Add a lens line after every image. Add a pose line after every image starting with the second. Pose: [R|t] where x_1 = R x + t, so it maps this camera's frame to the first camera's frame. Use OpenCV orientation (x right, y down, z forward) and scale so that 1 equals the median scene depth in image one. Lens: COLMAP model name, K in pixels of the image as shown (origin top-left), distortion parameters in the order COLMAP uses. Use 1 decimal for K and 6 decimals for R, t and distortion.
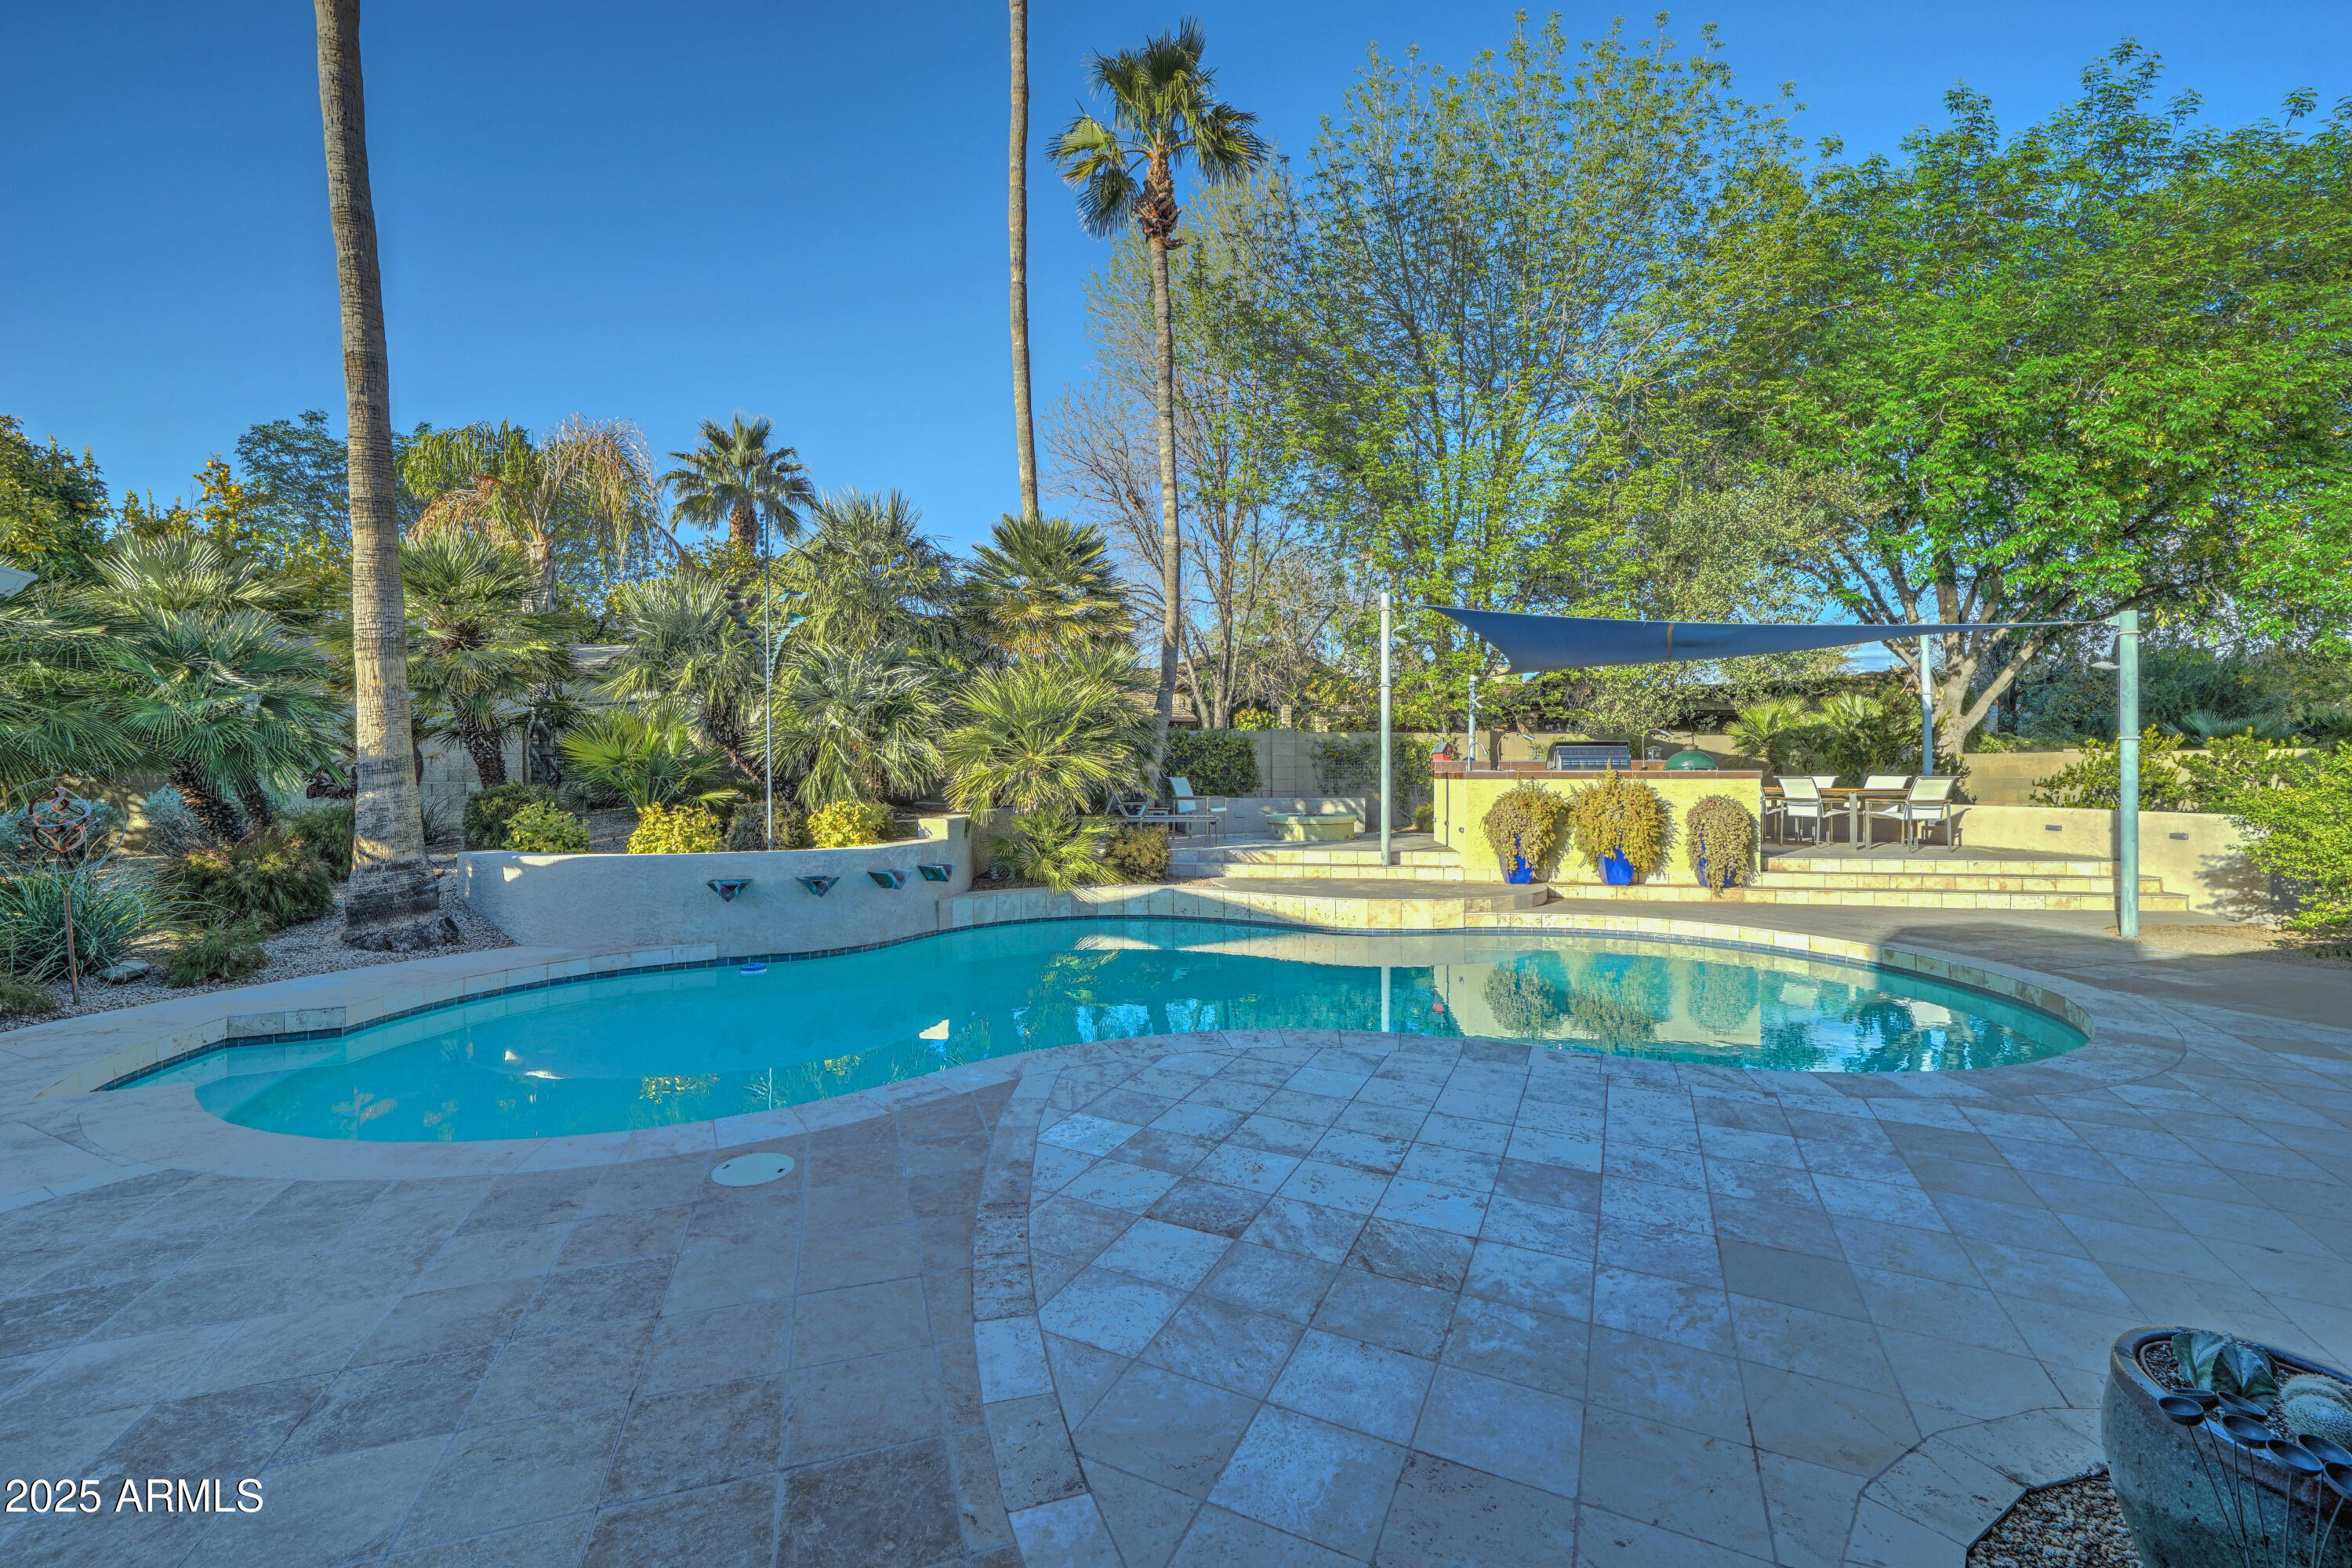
lens RADIAL K [[936.5, 0, 1167.2], [0, 936.5, 778.1], [0, 0, 1]] dist [-0.009245, 0.004007]
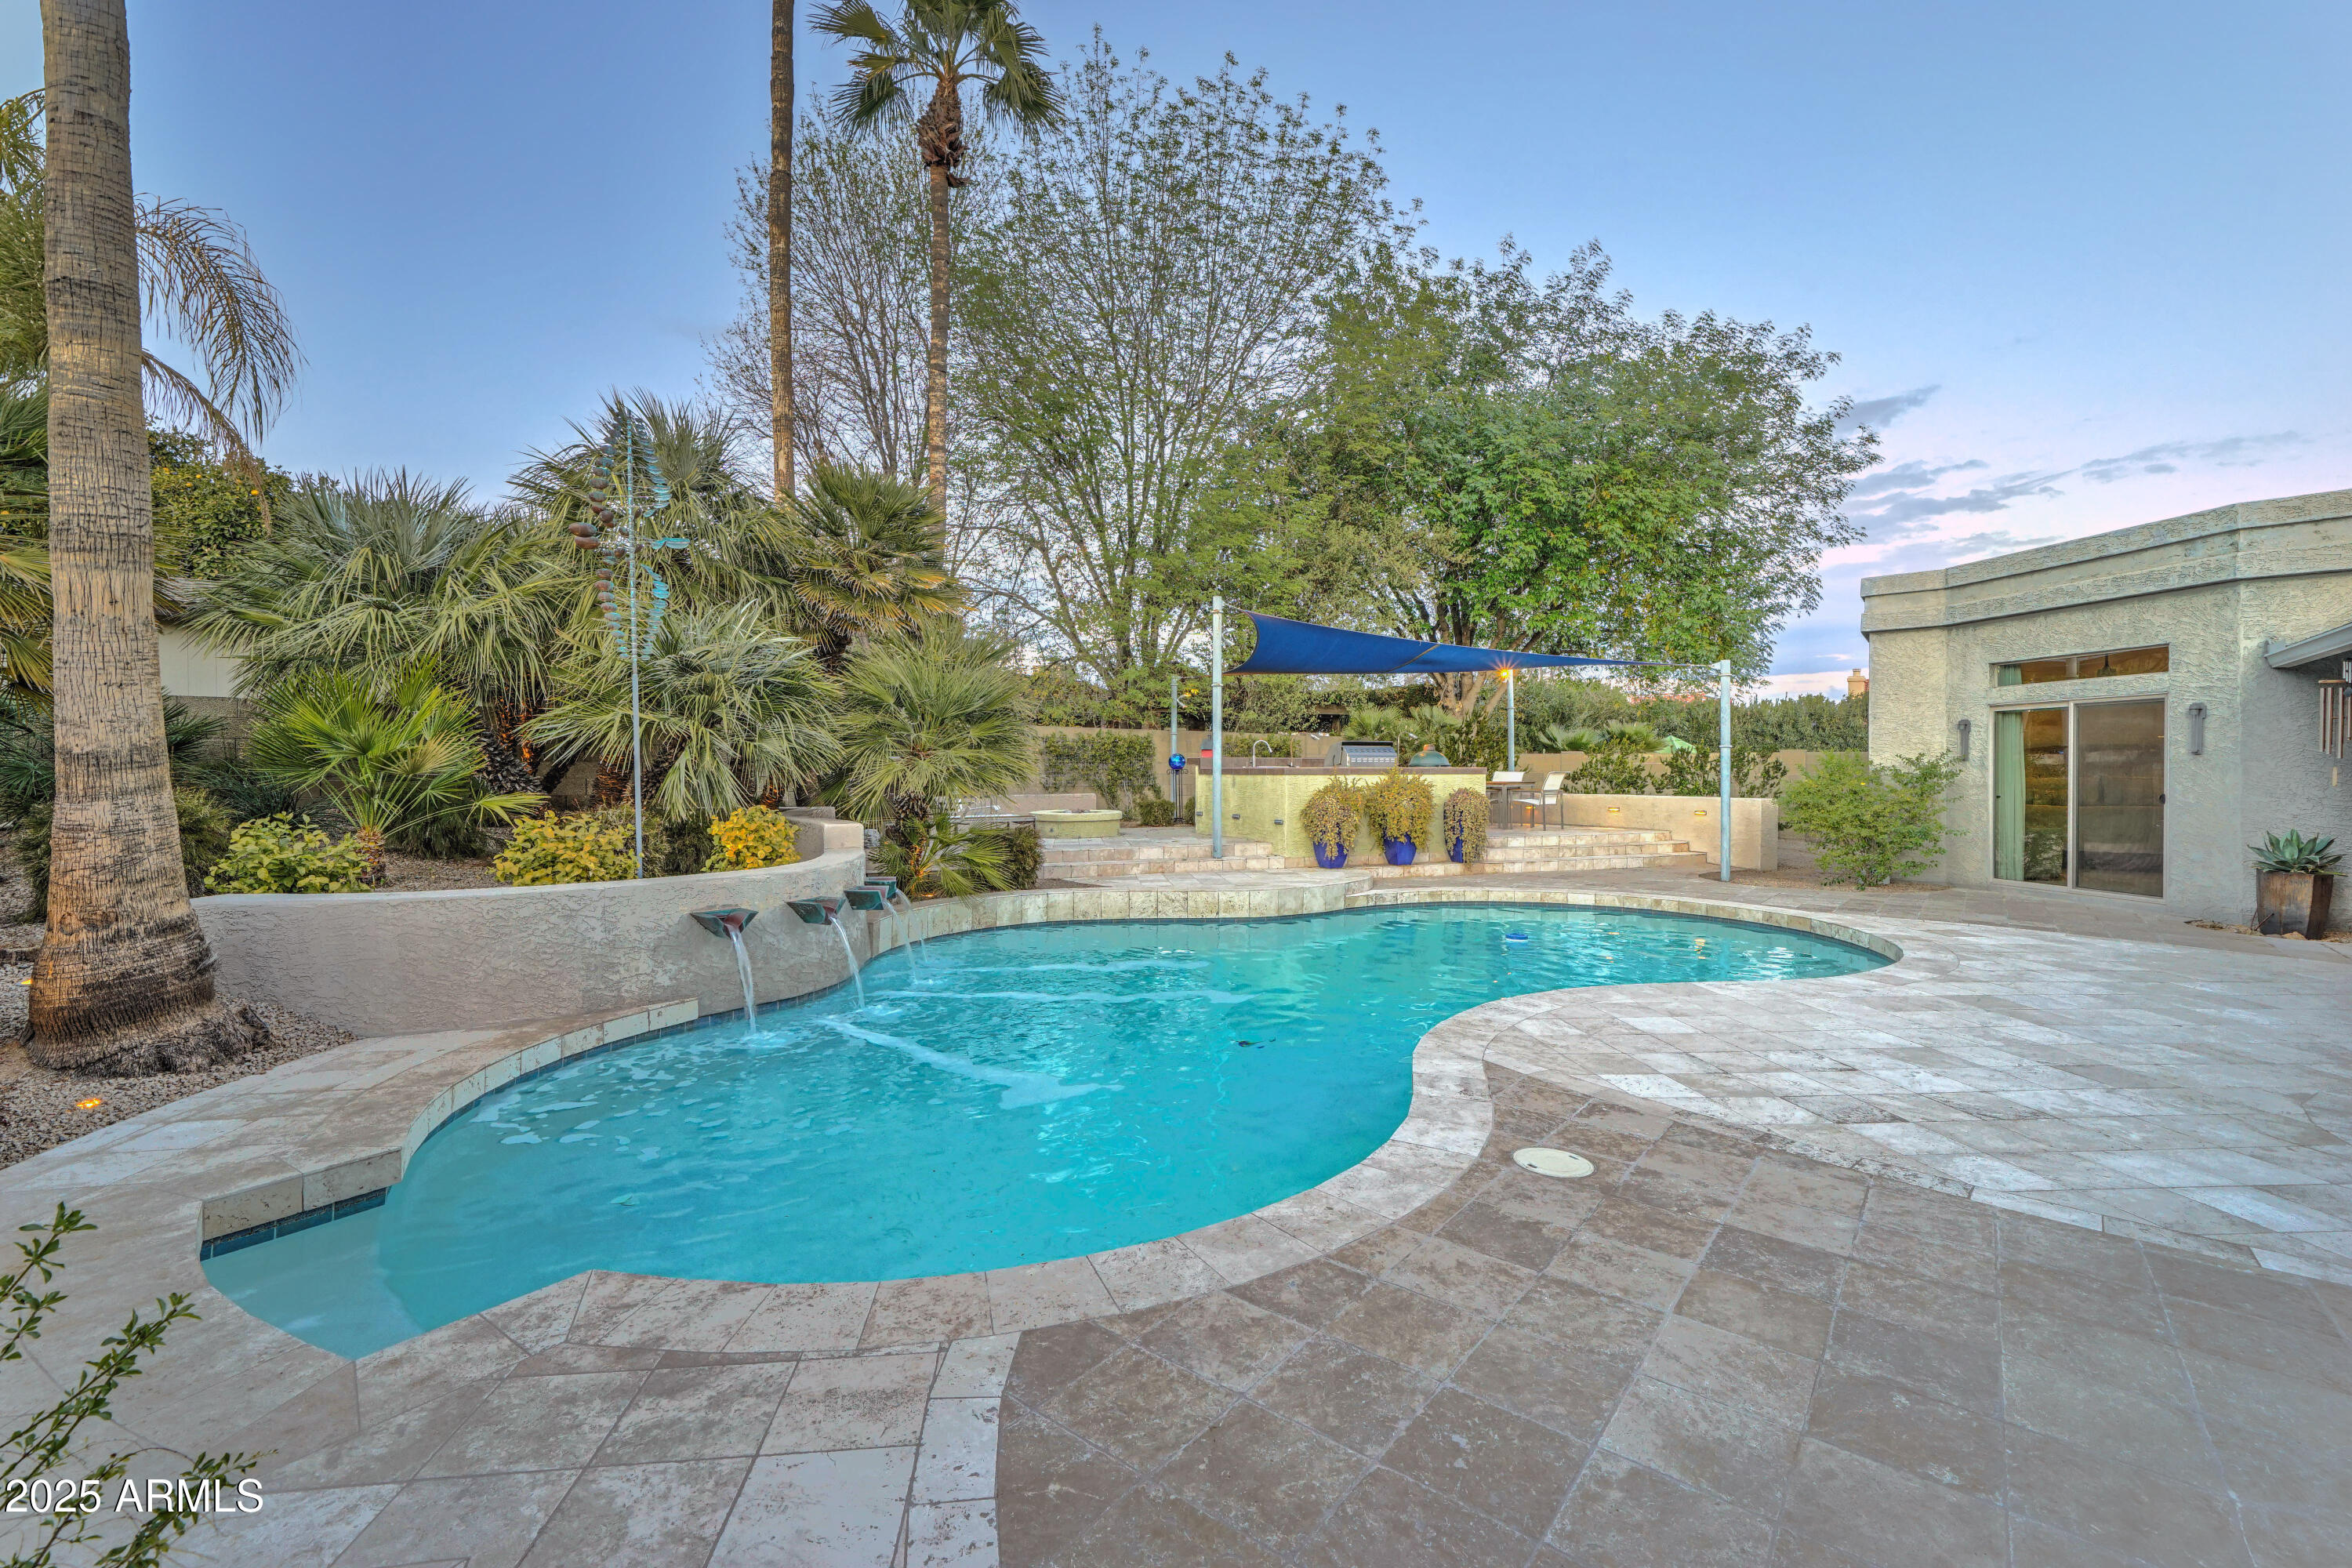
lens RADIAL K [[998.8, 0, 1164.9], [0, 998.8, 778.8], [0, 0, 1]] dist [0.003829, 0.000417]
pose [[0.851085, -0.003926, 0.525014, -0.446205], [0.000609, 0.999979, 0.006490, -0.002226], [-0.525028, -0.005204, 0.851069, 0.096272]]
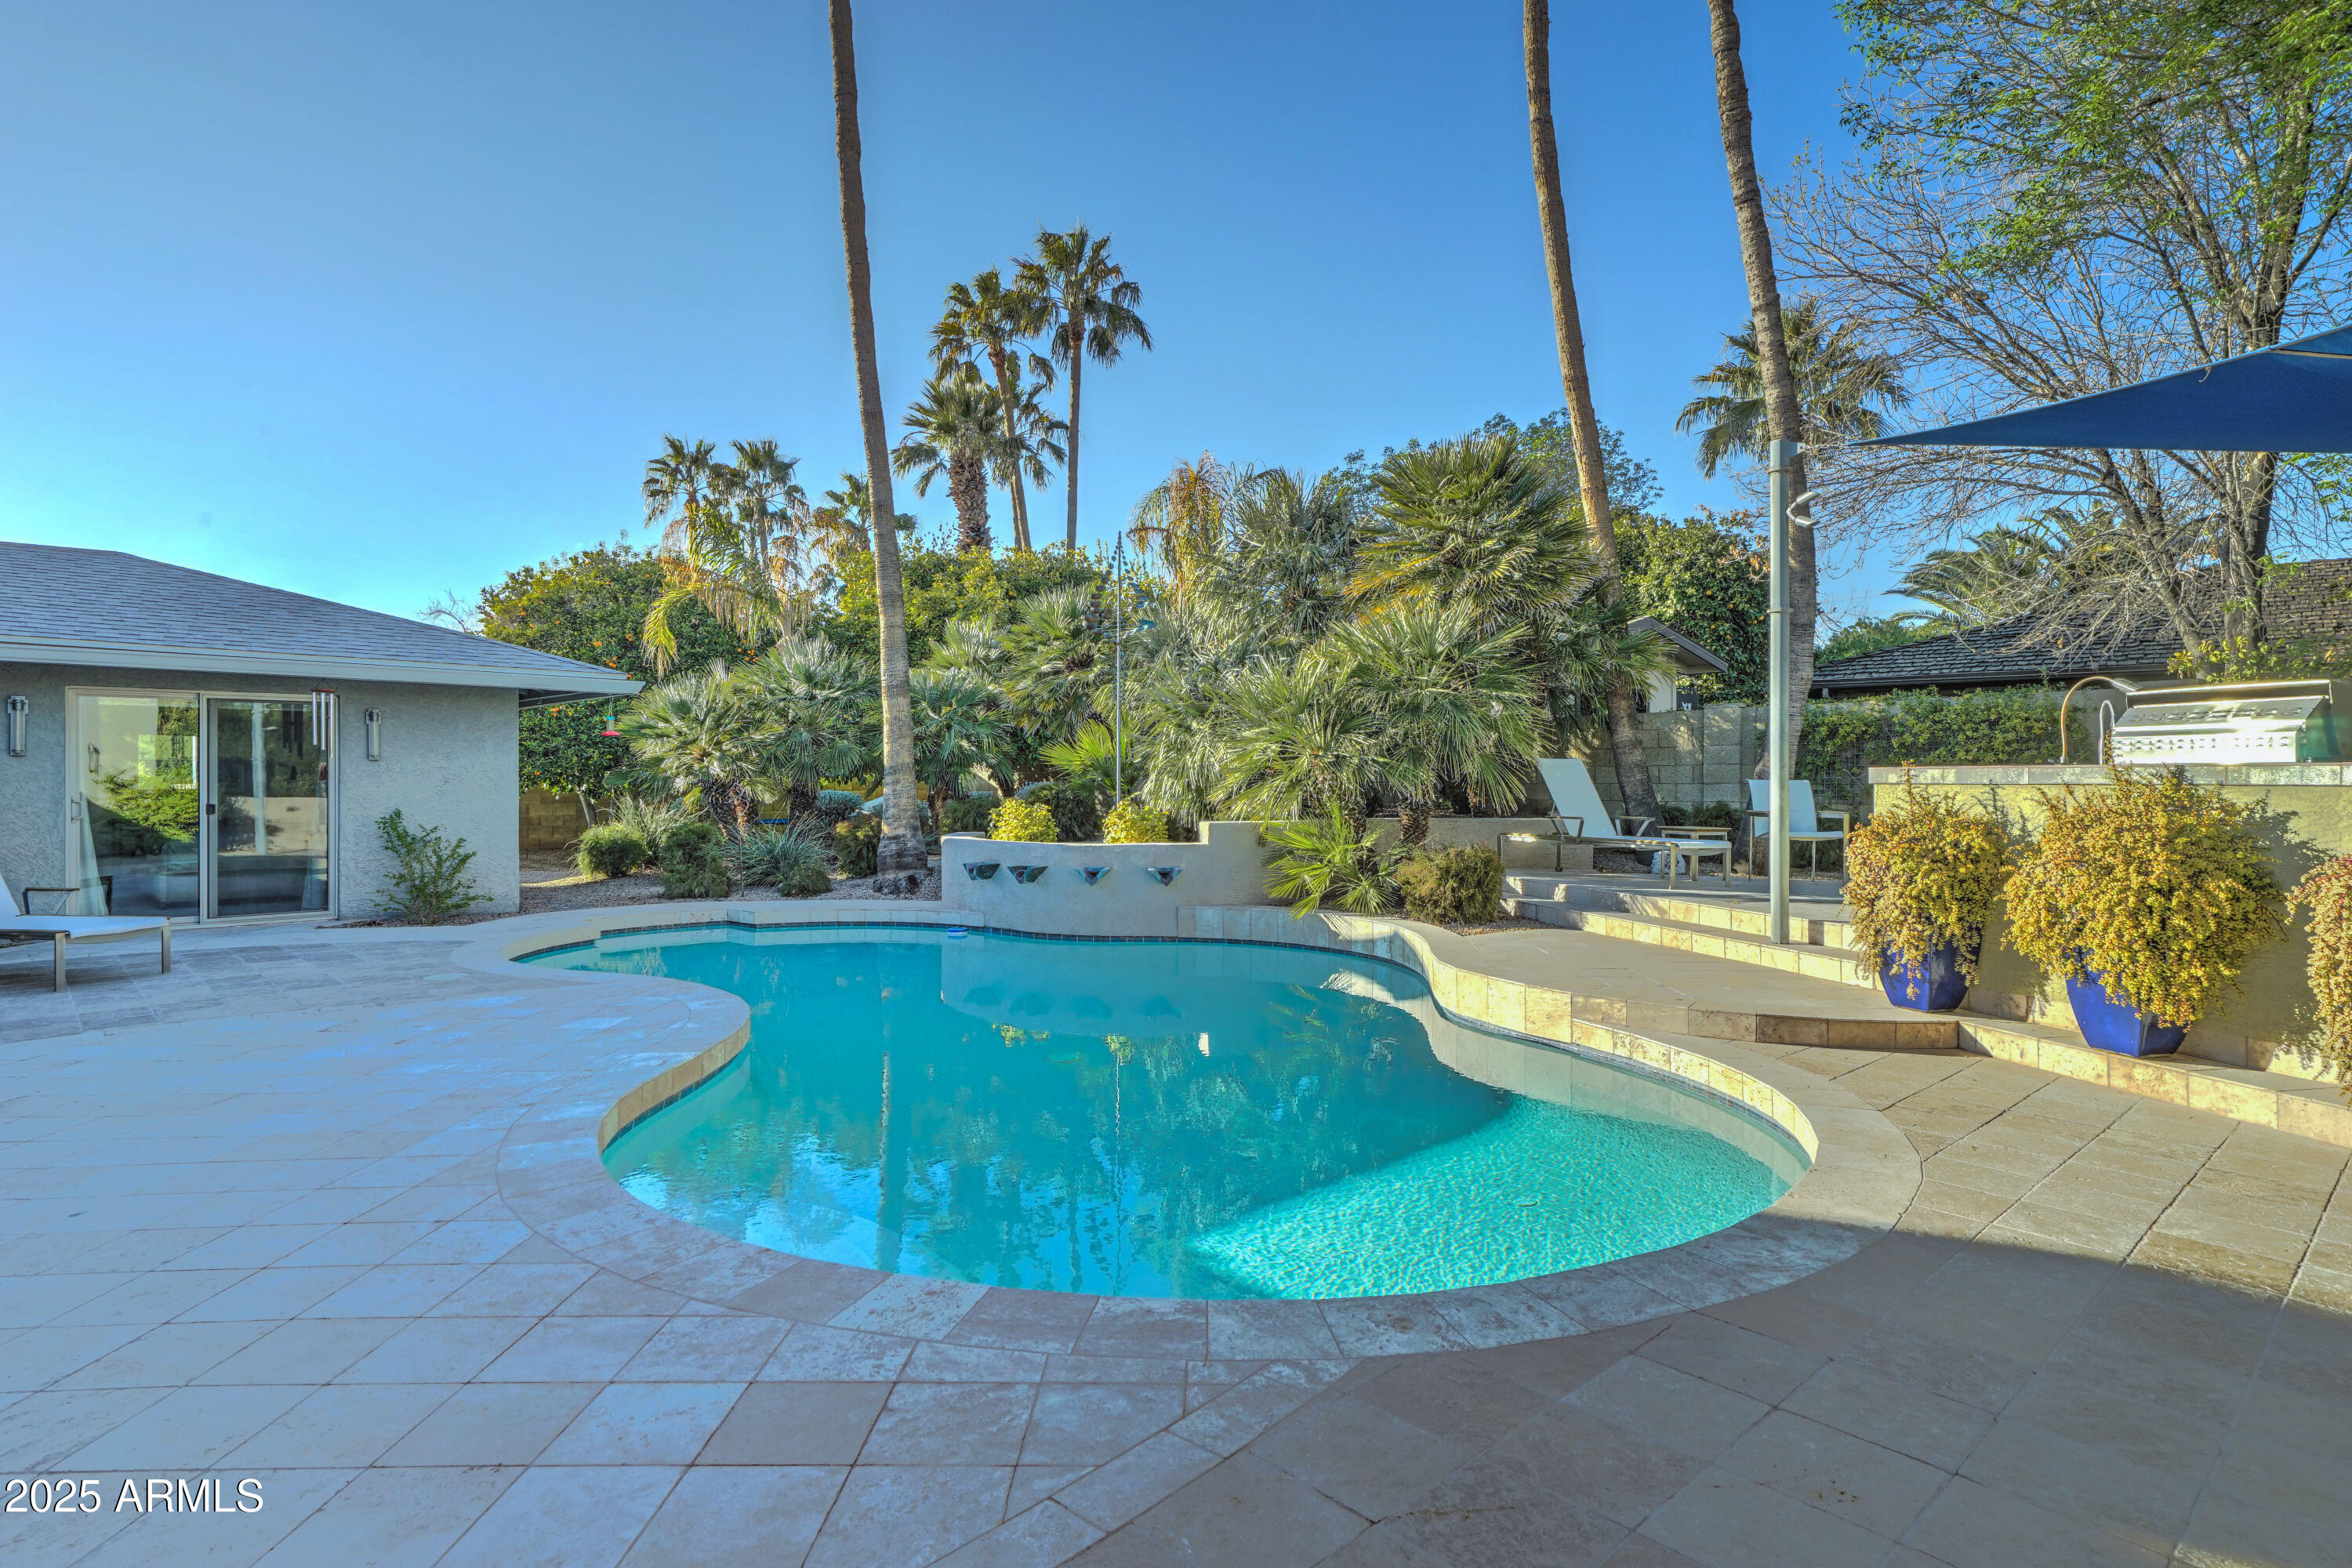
lens RADIAL K [[1234.9, 0, 1169.9], [0, 1234.9, 777.5], [0, 0, 1]] dist [0.018569, -0.000100]
pose [[0.407406, 0.000769, -0.913247, 0.835834], [-0.002975, 0.999995, -0.000485, -0.001421], [0.913242, 0.002915, 0.407406, 0.430736]]
